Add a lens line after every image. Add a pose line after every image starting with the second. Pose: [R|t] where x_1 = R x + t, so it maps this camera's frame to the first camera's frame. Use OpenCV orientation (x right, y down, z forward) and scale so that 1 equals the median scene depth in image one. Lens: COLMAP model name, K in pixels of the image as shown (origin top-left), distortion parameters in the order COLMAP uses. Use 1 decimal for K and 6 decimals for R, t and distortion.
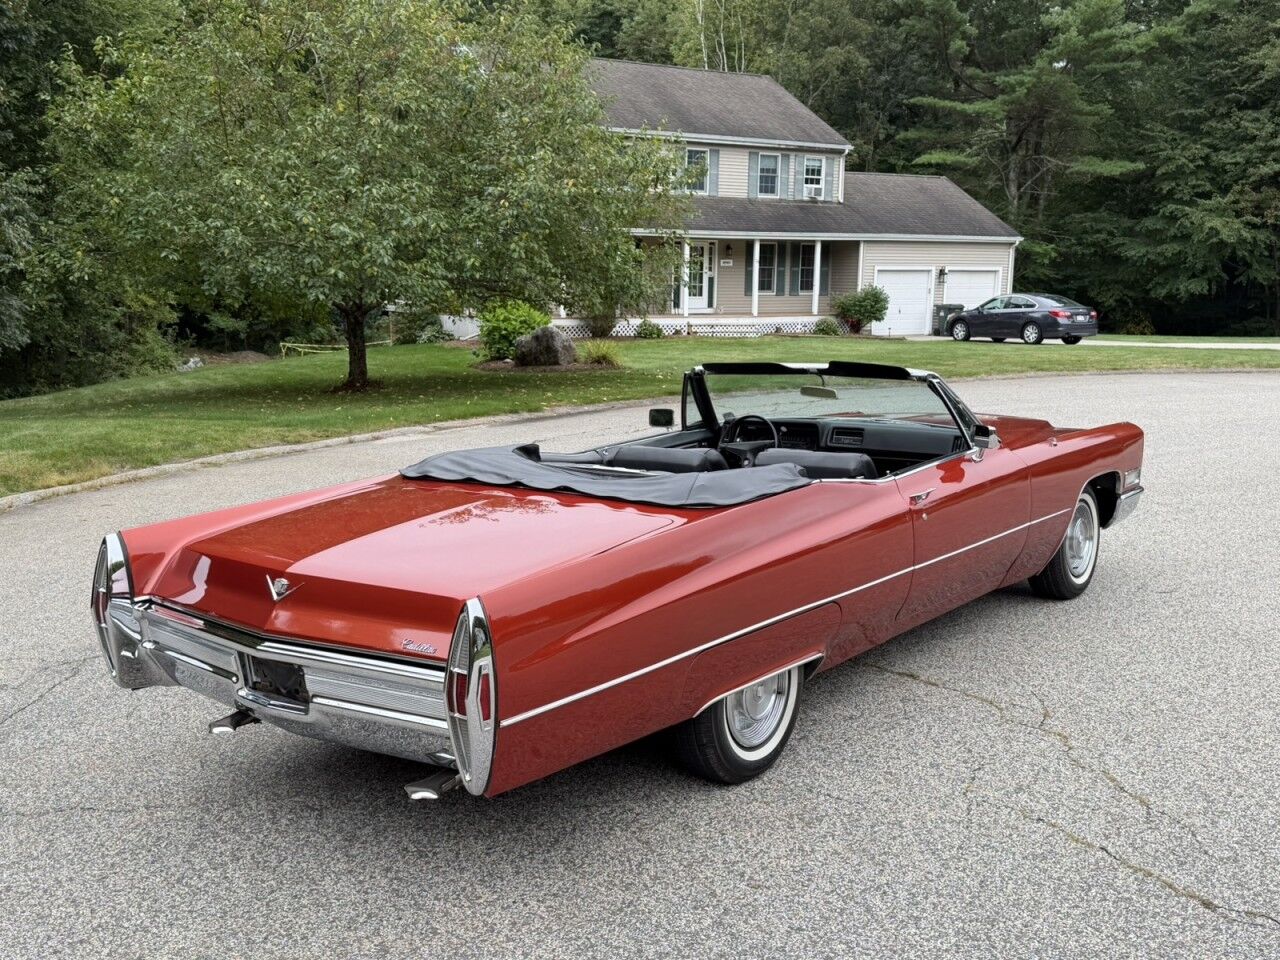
lens RADIAL K [[1307.1, 0, 639.2], [0, 1307.1, 486.5], [0, 0, 1]] dist [0.173850, -0.371194]
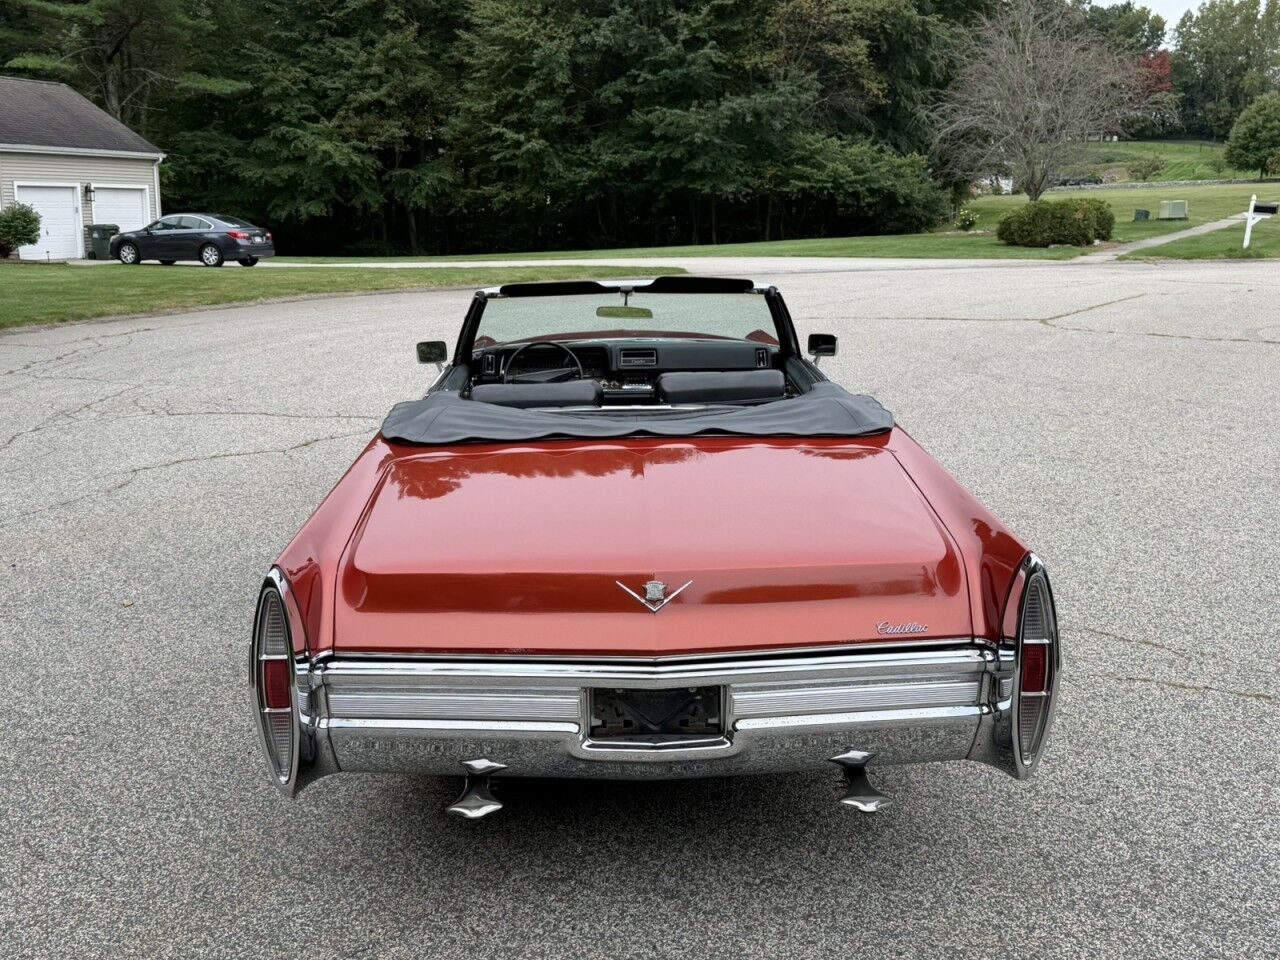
lens RADIAL K [[1307.1, 0, 639.2], [0, 1307.1, 486.5], [0, 0, 1]] dist [0.173850, -0.371194]
pose [[0.774291, -0.132526, 0.618797, -0.077830], [0.097355, 0.991131, 0.090449, -0.005495], [-0.625296, -0.009791, 0.780326, 0.045253]]
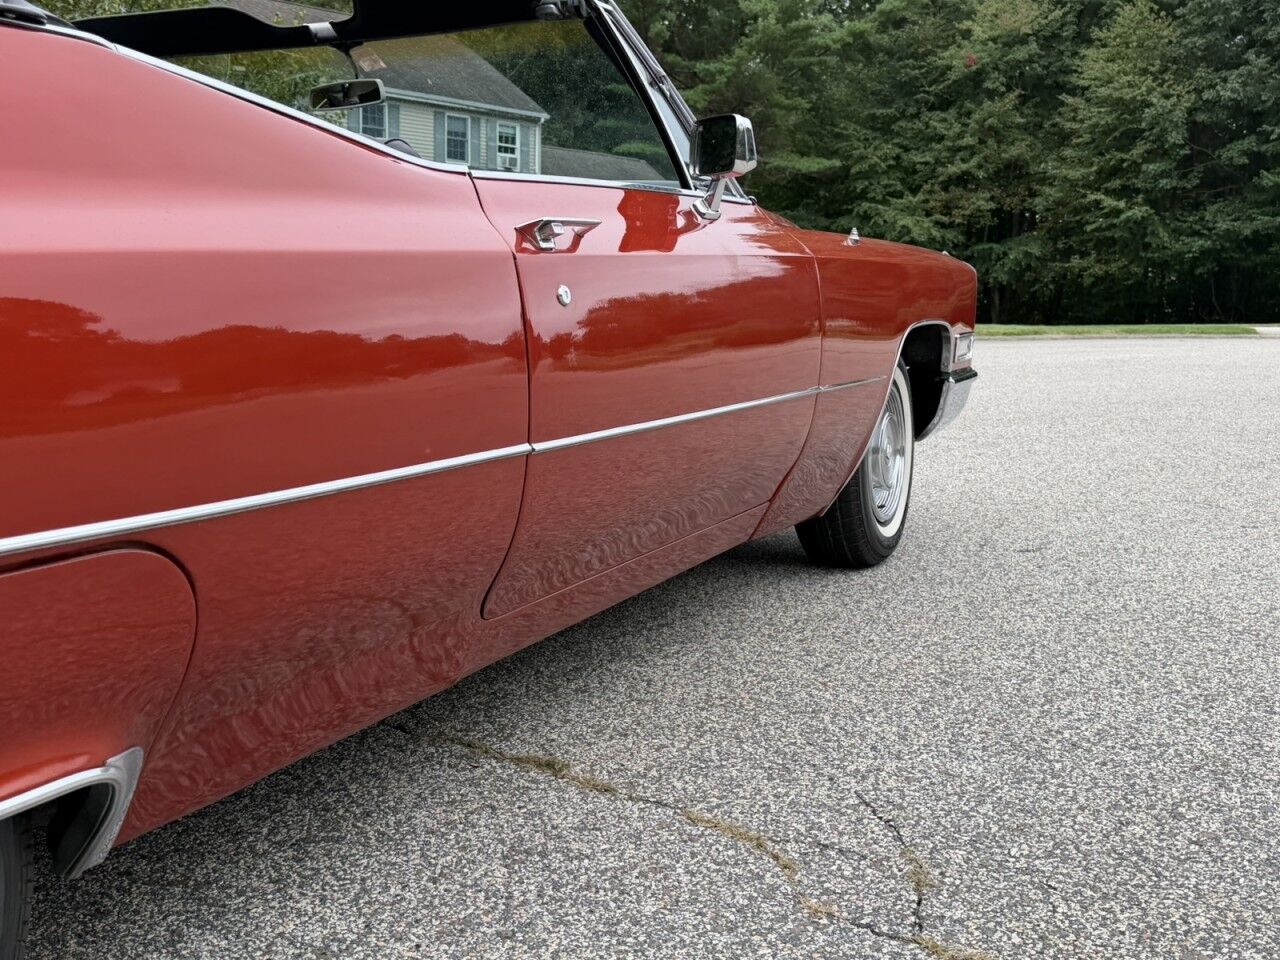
lens RADIAL K [[1307.1, 0, 639.2], [0, 1307.1, 486.5], [0, 0, 1]] dist [0.173850, -0.371194]
pose [[0.976849, -0.016919, 0.213259, 0.021233], [0.018843, 0.999798, -0.006992, 0.009355], [-0.213098, 0.010848, 0.976971, 0.087148]]
